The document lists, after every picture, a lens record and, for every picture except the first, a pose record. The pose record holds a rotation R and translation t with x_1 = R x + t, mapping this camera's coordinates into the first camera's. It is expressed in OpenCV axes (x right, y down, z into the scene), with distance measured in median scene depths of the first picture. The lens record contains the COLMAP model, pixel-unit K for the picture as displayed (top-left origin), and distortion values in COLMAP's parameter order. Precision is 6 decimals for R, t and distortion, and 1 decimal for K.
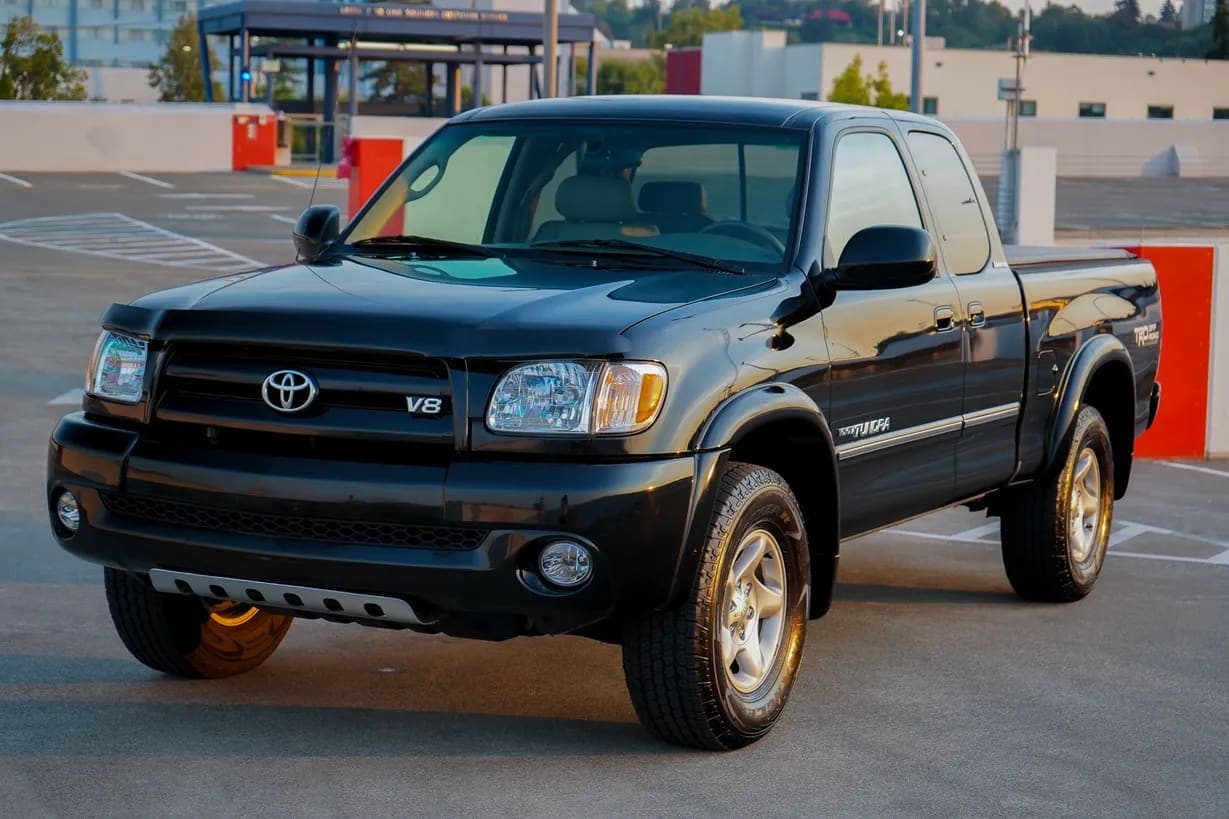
lens RADIAL K [[2549.5, 0, 614.5], [0, 2549.5, 409.5], [0, 0, 1]] dist [-0.160356, 0.775446]
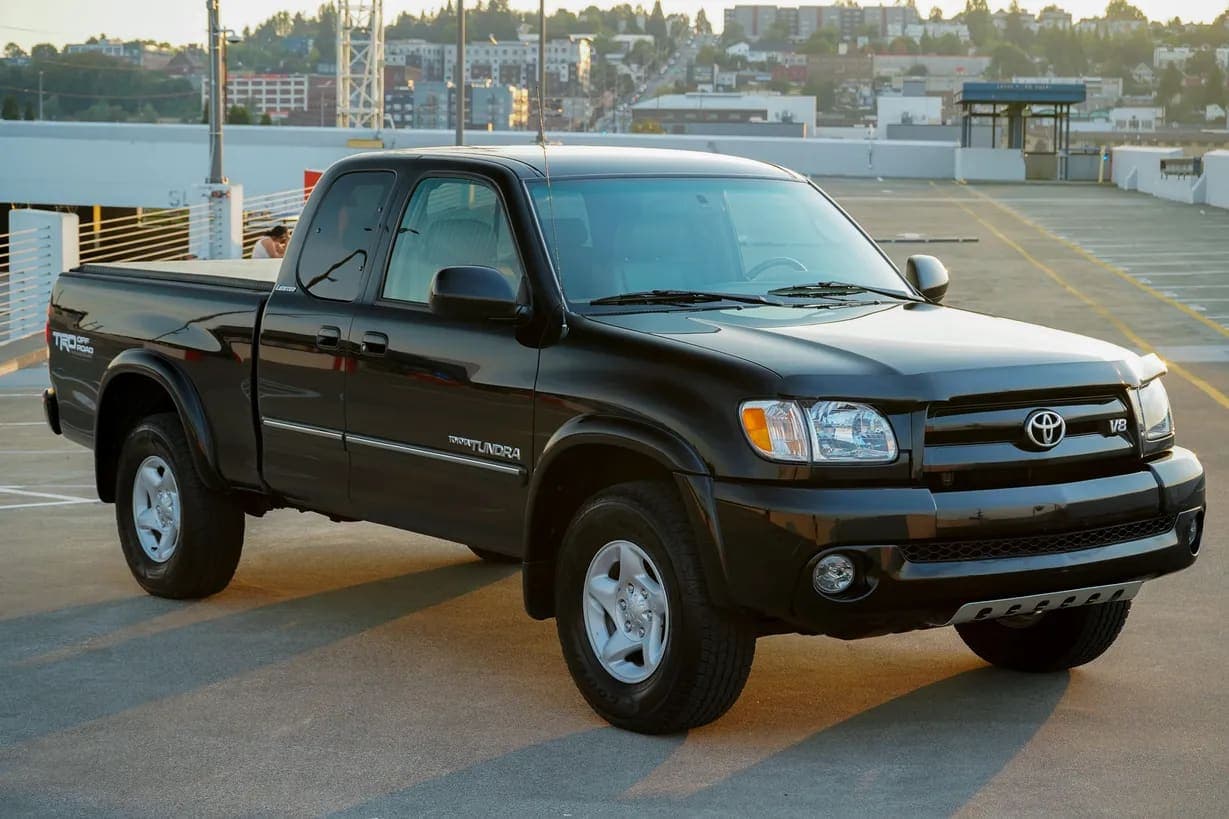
lens RADIAL K [[2549.5, 0, 614.5], [0, 2549.5, 409.5], [0, 0, 1]] dist [-0.160356, 0.775446]
pose [[0.421808, -0.106365, 0.900425, -1.259118], [0.081447, 0.993525, 0.079209, -0.124528], [-0.903020, 0.039926, 0.427740, 0.681257]]
